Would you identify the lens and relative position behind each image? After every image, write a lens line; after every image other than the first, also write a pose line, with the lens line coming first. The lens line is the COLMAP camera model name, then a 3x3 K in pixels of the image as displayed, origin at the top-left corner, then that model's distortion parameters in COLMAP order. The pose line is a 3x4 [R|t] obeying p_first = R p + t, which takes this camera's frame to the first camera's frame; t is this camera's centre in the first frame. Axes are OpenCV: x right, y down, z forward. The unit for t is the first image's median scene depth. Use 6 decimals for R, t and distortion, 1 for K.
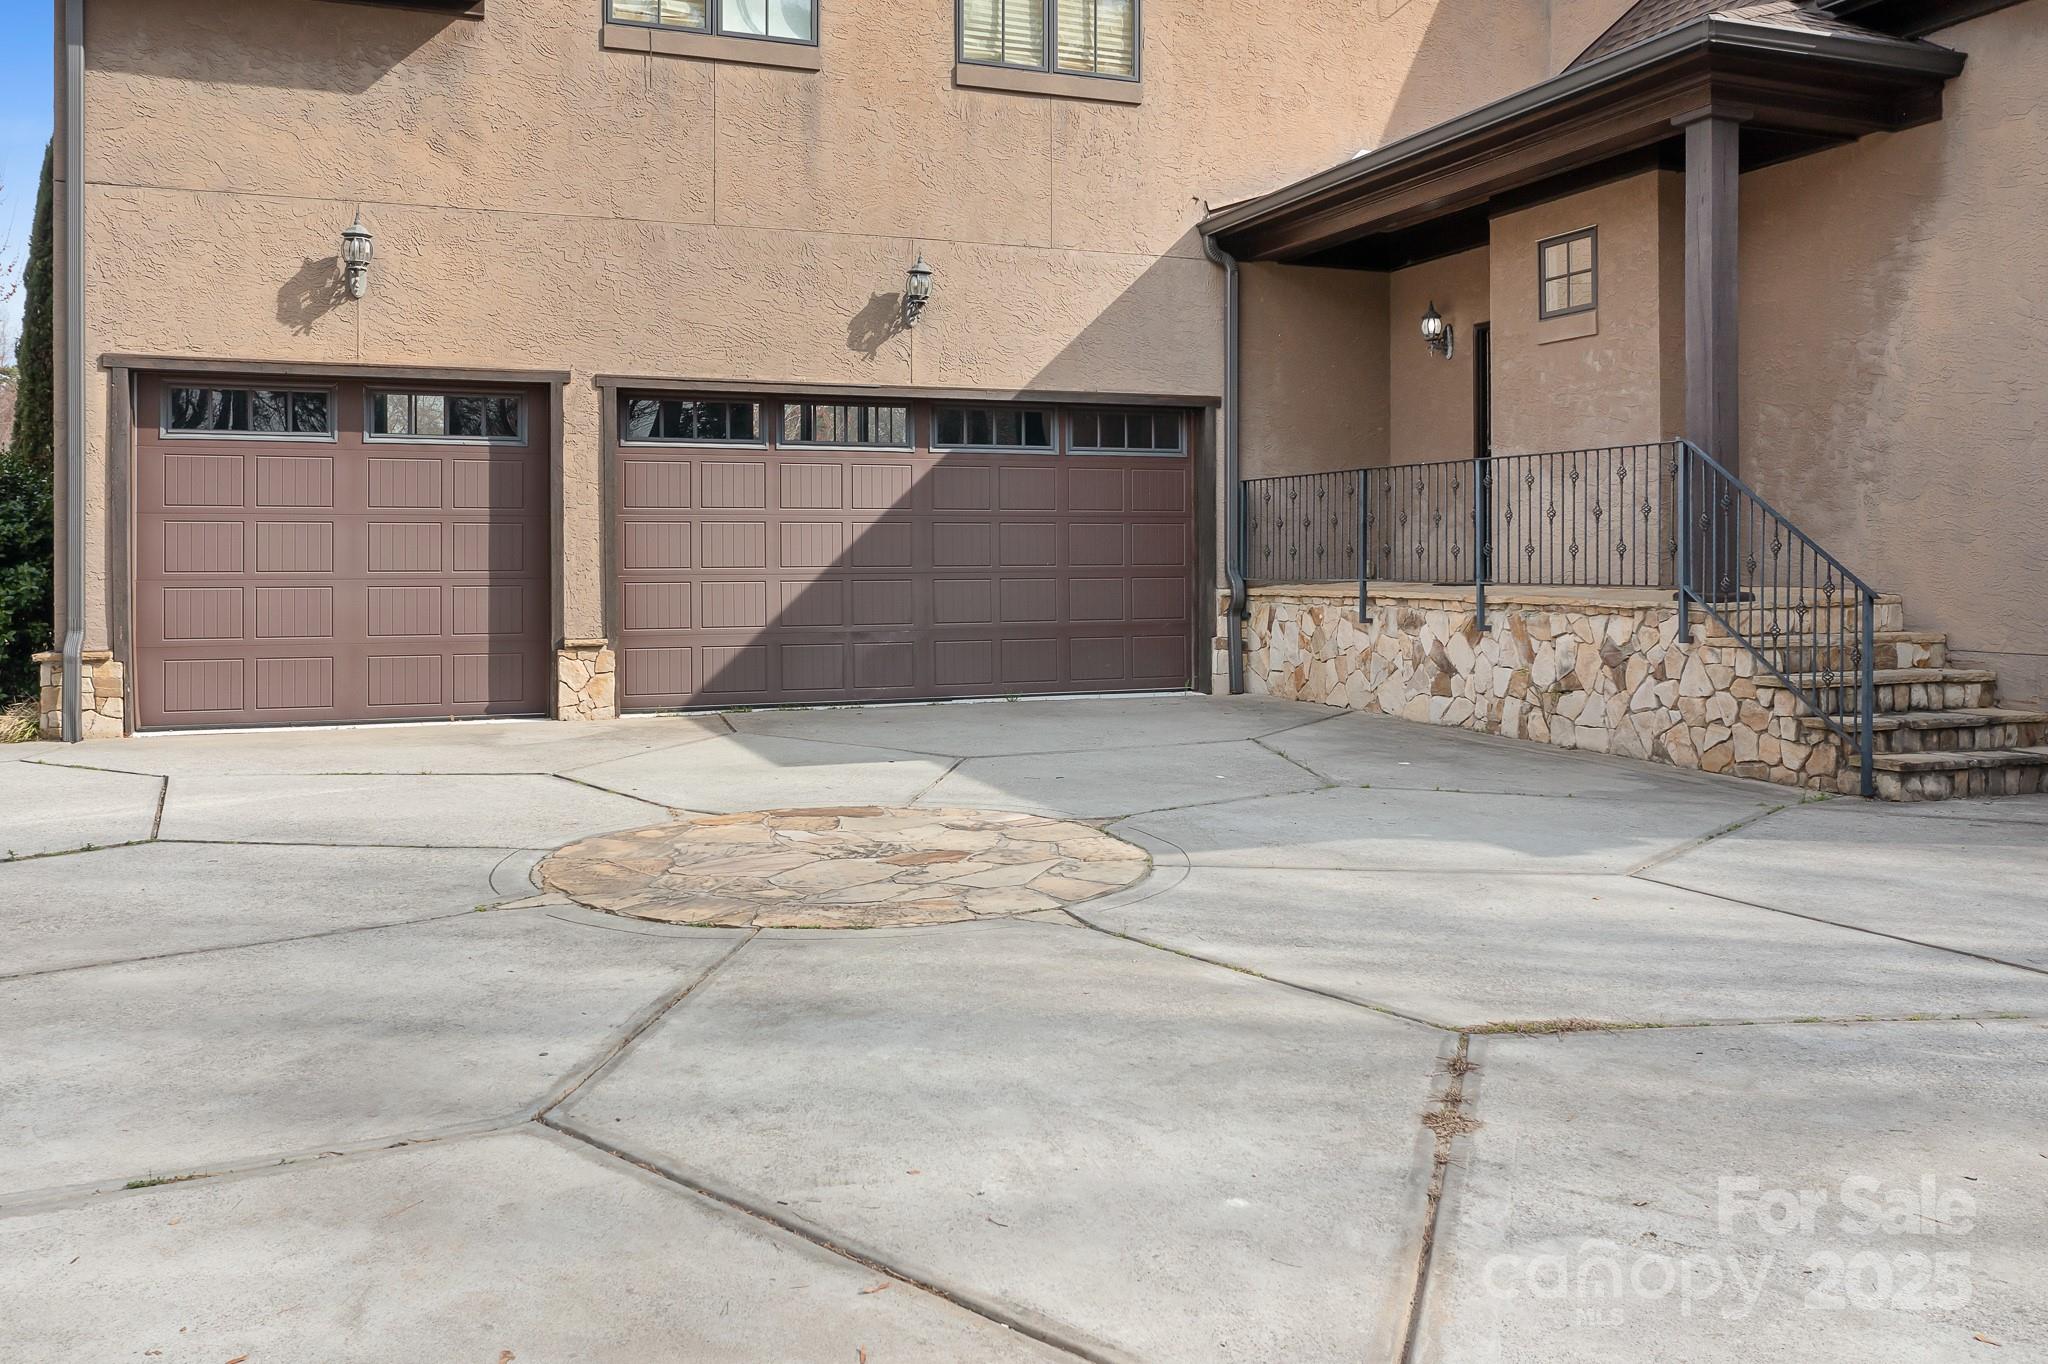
lens RADIAL K [[1657.0, 0, 1027.5], [0, 1657.0, 608.0], [0, 0, 1]] dist [-0.019744, 0.002352]
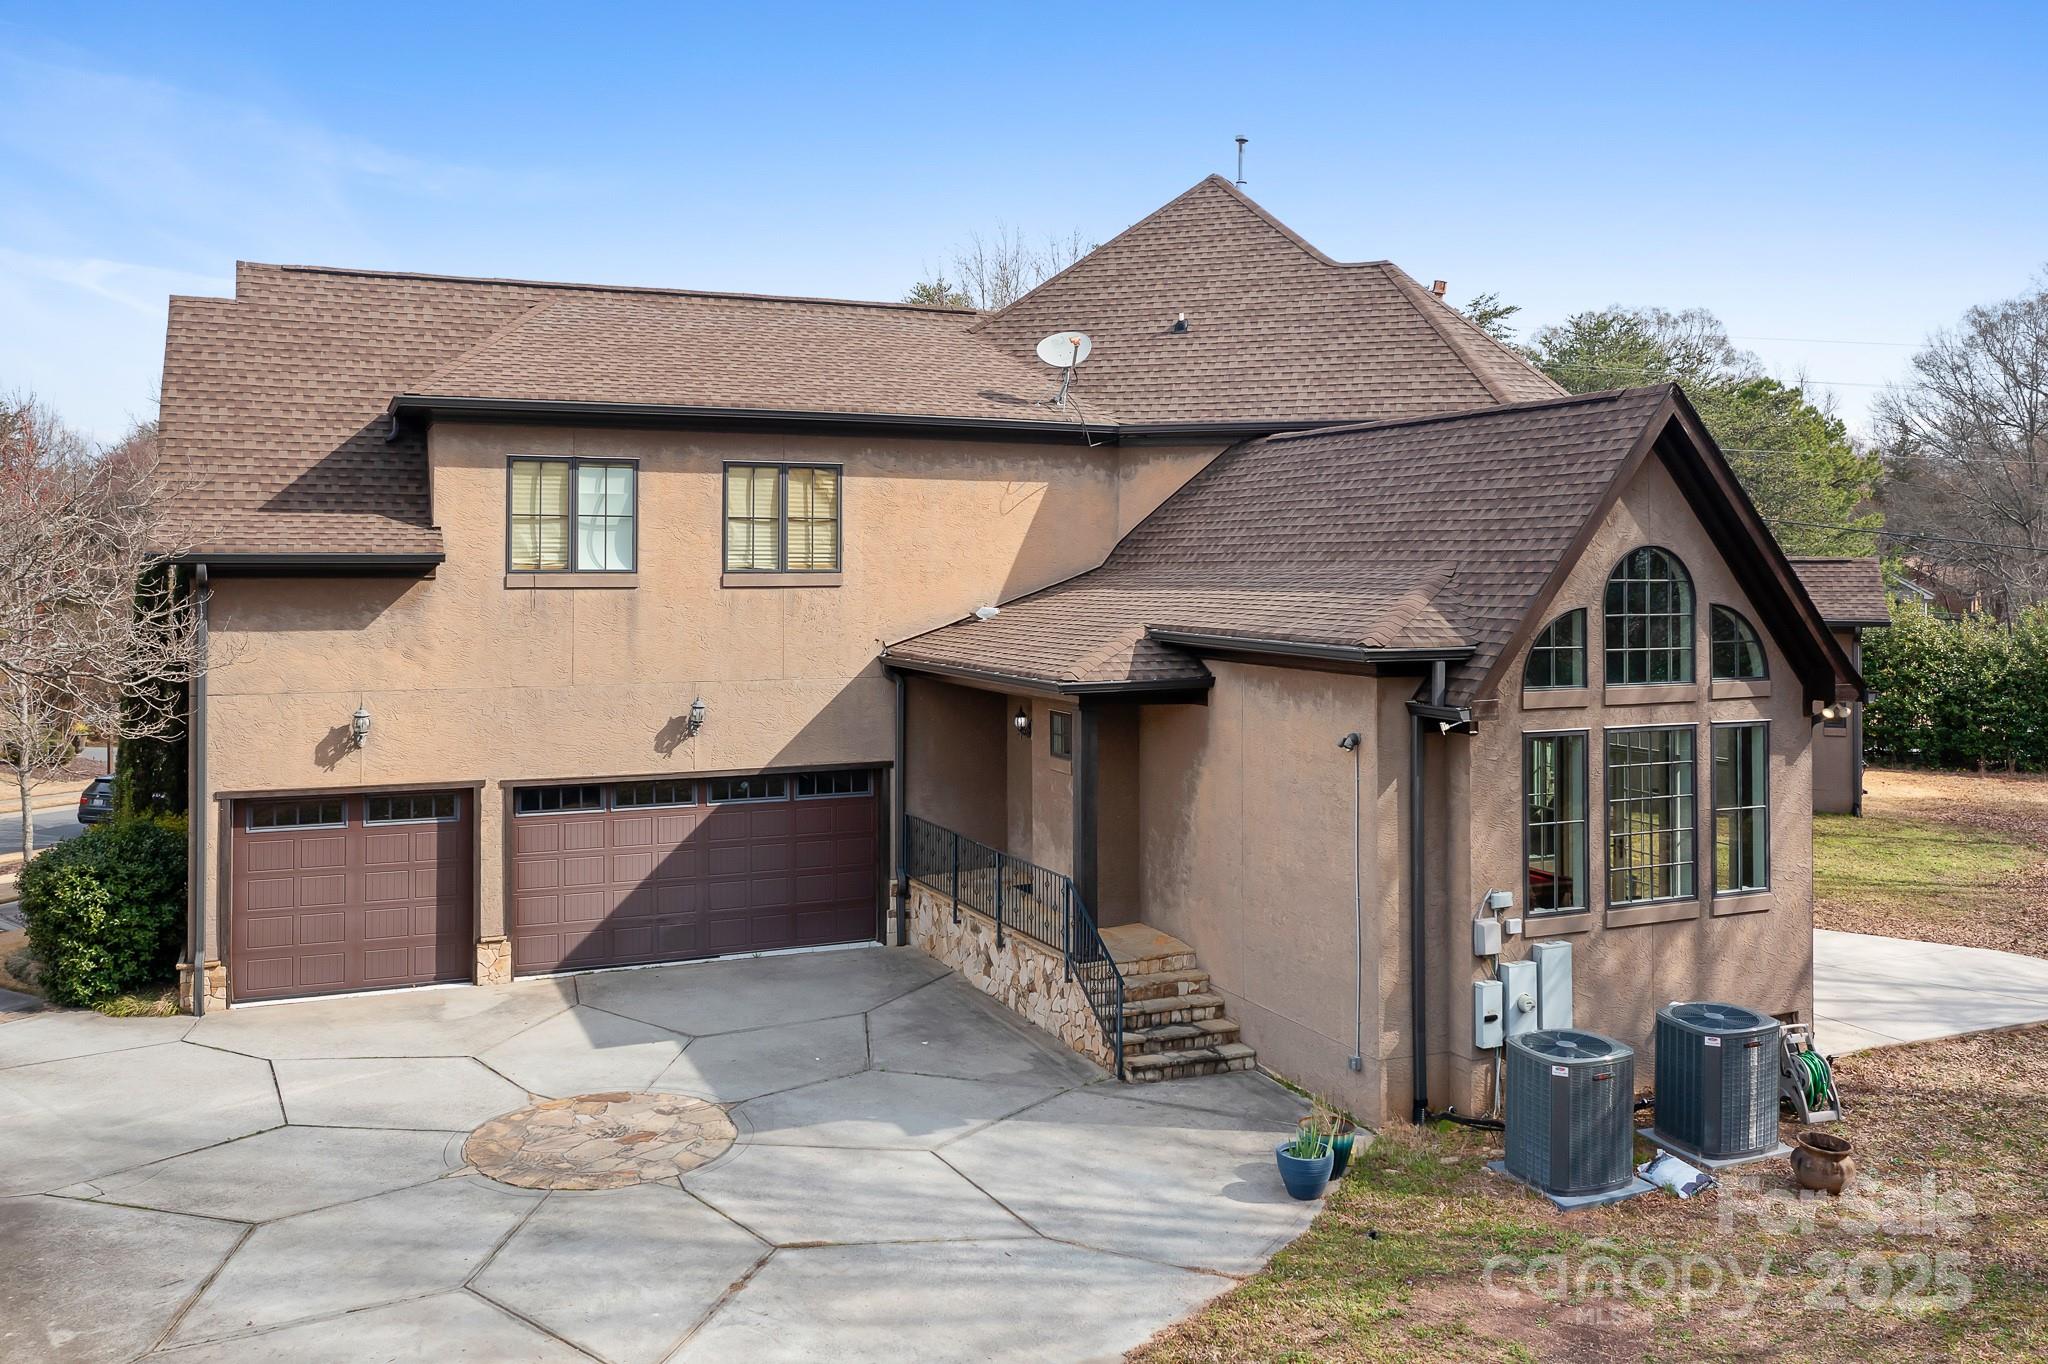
lens RADIAL K [[1659.6, 0, 1020.9], [0, 1659.6, 586.4], [0, 0, 1]] dist [-0.017132, 0.004985]
pose [[0.999347, 0.005870, 0.035664, 0.224121], [-0.005475, 0.999923, -0.011152, -0.344037], [-0.035727, 0.010950, 0.999302, -0.765988]]
